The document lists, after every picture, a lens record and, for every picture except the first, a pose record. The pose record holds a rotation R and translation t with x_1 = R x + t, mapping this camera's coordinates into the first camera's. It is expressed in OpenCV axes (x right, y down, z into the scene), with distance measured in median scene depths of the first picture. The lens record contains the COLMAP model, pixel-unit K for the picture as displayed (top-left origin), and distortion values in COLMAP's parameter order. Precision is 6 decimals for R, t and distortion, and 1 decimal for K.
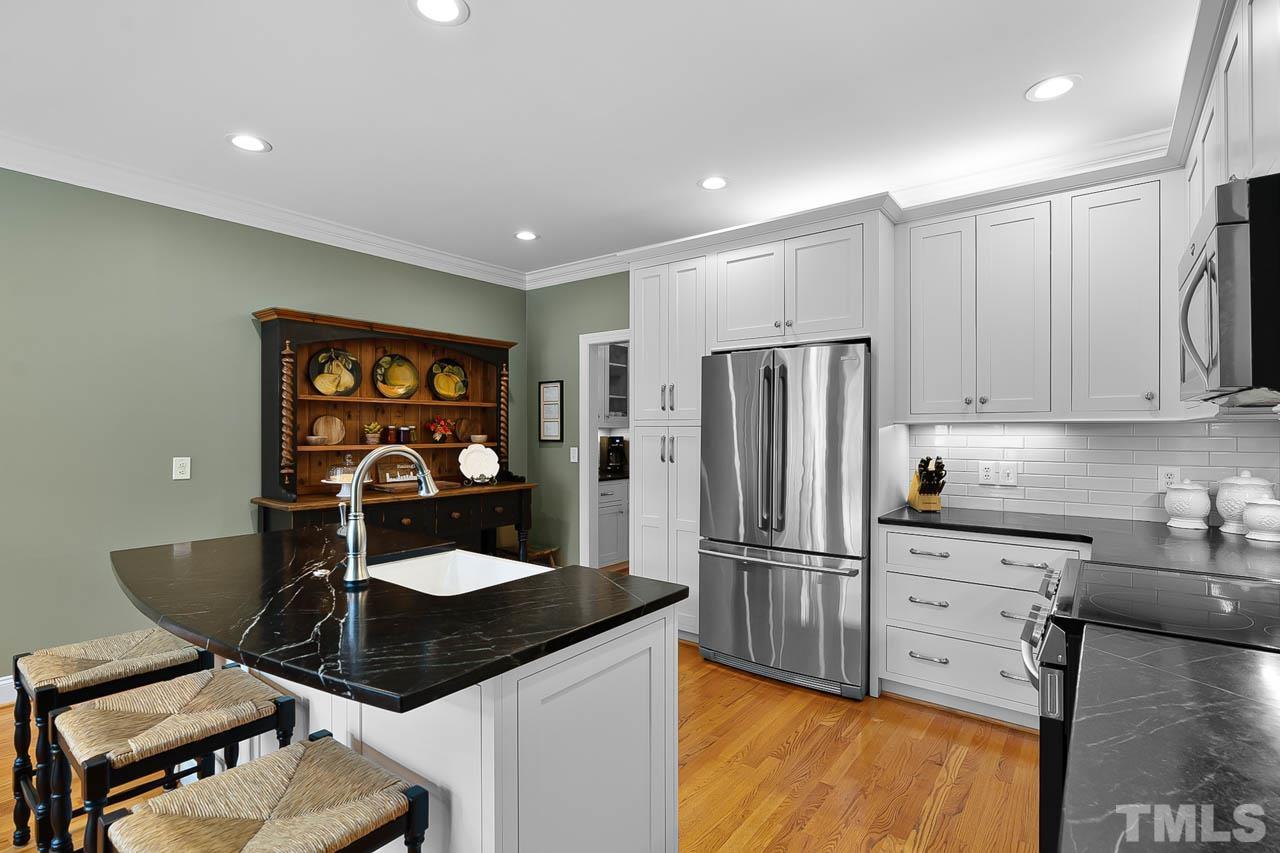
lens RADIAL K [[608.1, 0, 644.6], [0, 608.1, 433.4], [0, 0, 1]] dist [-0.010107, 0.001832]
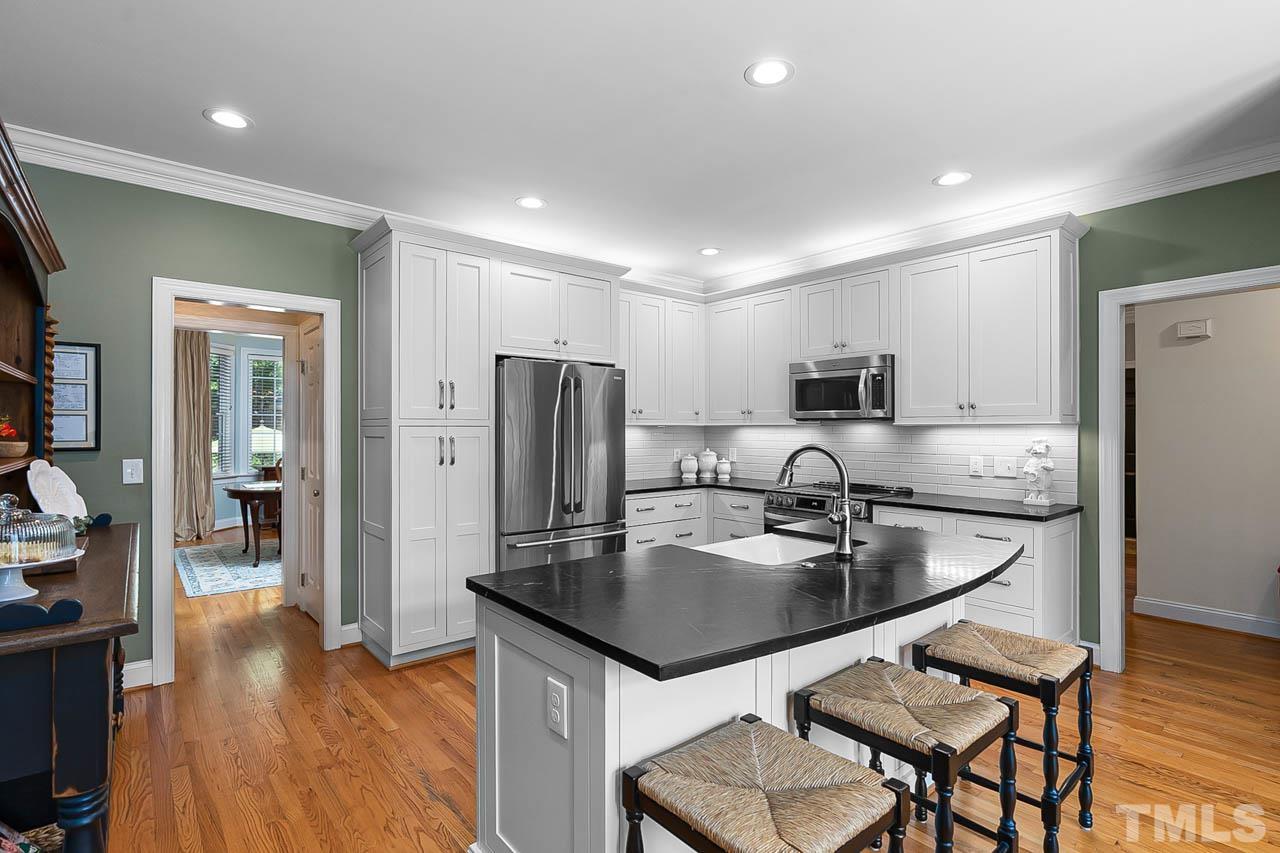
lens RADIAL K [[608.1, 0, 635.9], [0, 608.1, 427.5], [0, 0, 1]] dist [-0.010107, 0.001832]
pose [[0.219862, 0.001732, 0.975529, -0.853496], [0.004829, 0.999984, -0.002864, -0.005844], [-0.975519, 0.005341, 0.219850, 0.549261]]
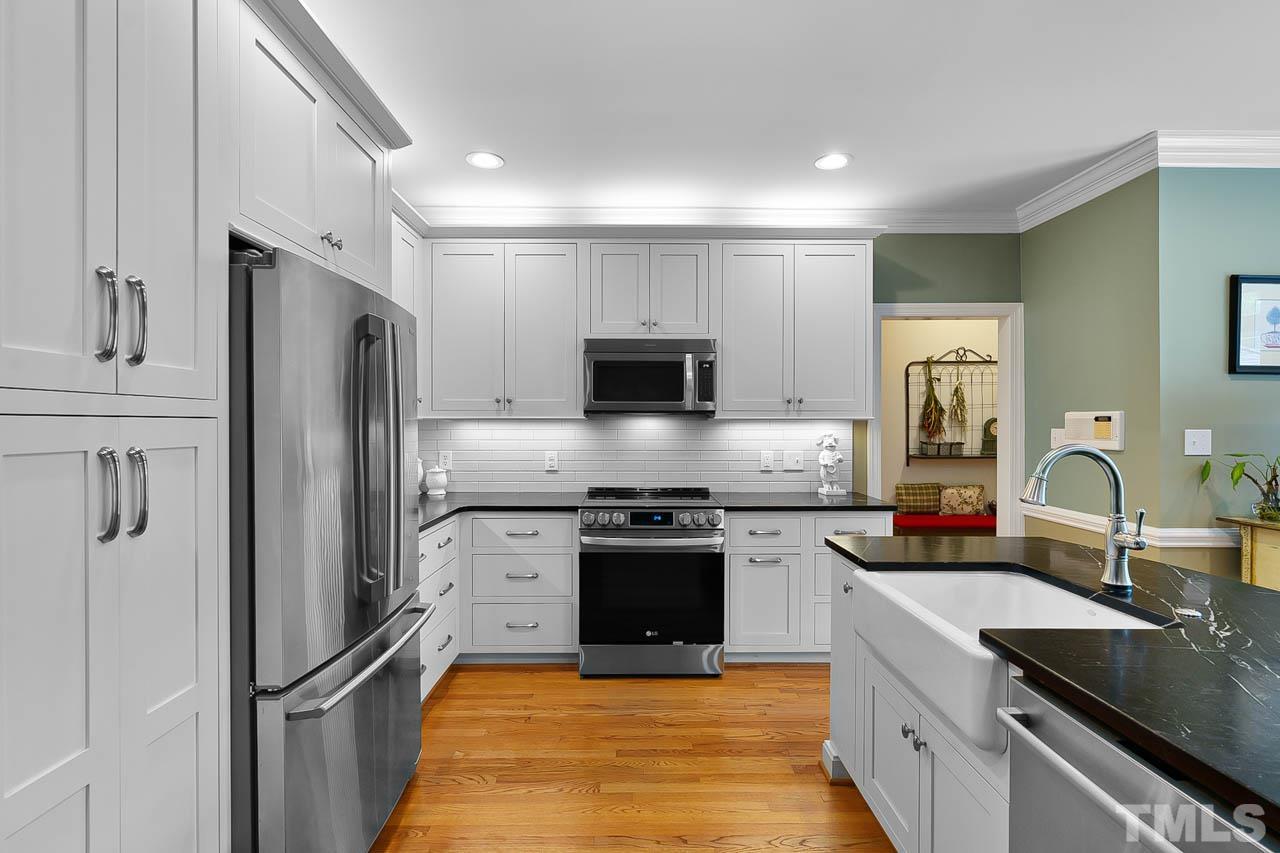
lens RADIAL K [[608.1, 0, 635.6], [0, 608.1, 419.9], [0, 0, 1]] dist [-0.010107, 0.001832]
pose [[-0.609435, 0.003486, 0.792828, -0.371580], [0.003472, 0.999992, -0.001727, -0.009115], [-0.792828, 0.001700, -0.609443, 1.045046]]
